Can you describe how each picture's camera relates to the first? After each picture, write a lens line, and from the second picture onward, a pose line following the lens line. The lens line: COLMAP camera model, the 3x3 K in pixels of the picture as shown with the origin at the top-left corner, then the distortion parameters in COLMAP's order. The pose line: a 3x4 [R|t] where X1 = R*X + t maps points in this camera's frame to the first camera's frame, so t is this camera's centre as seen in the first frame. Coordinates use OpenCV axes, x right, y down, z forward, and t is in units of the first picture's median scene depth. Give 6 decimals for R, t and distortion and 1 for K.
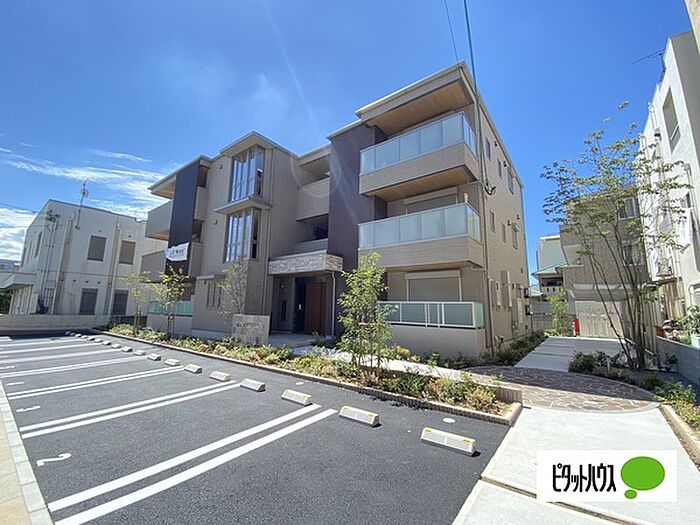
lens RADIAL K [[288.6, 0, 353.6], [0, 288.6, 260.4], [0, 0, 1]] dist [-0.004555, -0.001096]
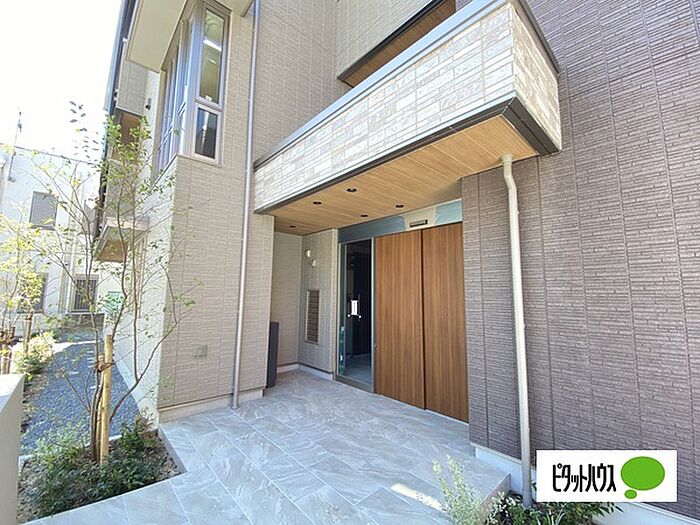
lens RADIAL K [[288.6, 0, 350.1], [0, 288.6, 260.1], [0, 0, 1]] dist [-0.004555, -0.001096]
pose [[0.983262, -0.024972, -0.180476, -0.124892], [0.033653, 0.998411, 0.045198, 0.085767], [0.179061, -0.050515, 0.982540, 0.650473]]
